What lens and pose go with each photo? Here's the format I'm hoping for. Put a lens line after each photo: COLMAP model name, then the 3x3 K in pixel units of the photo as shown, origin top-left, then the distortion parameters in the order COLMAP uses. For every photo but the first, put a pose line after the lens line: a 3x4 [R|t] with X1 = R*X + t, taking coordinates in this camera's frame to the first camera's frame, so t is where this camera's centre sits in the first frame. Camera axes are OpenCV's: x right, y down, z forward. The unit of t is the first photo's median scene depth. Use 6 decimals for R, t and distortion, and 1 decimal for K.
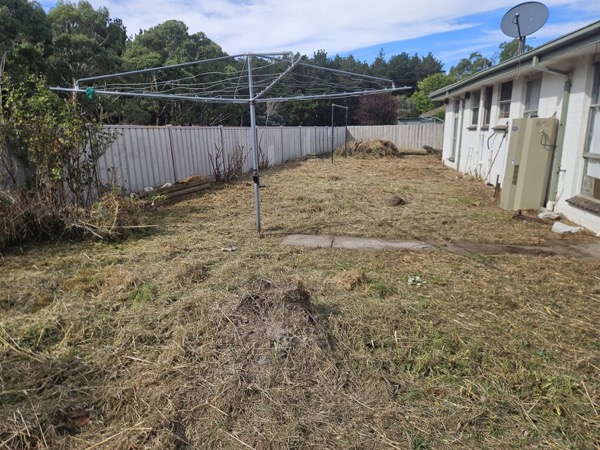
lens RADIAL K [[417.0, 0, 300.0], [0, 417.0, 225.0], [0, 0, 1]] dist [0.078937, -0.071842]
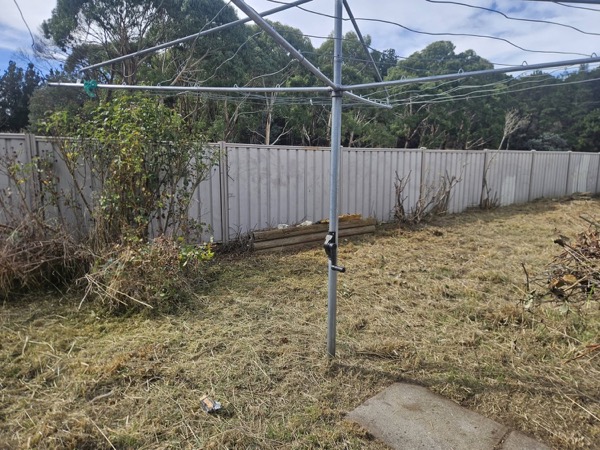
lens RADIAL K [[395.6, 0, 298.7], [0, 395.6, 212.9], [0, 0, 1]] dist [0.070789, -0.055653]
pose [[0.799818, 0.117315, -0.588666, 0.053903], [-0.160278, 0.986846, -0.021100, -0.058238], [0.578448, 0.111226, 0.808101, 0.248930]]
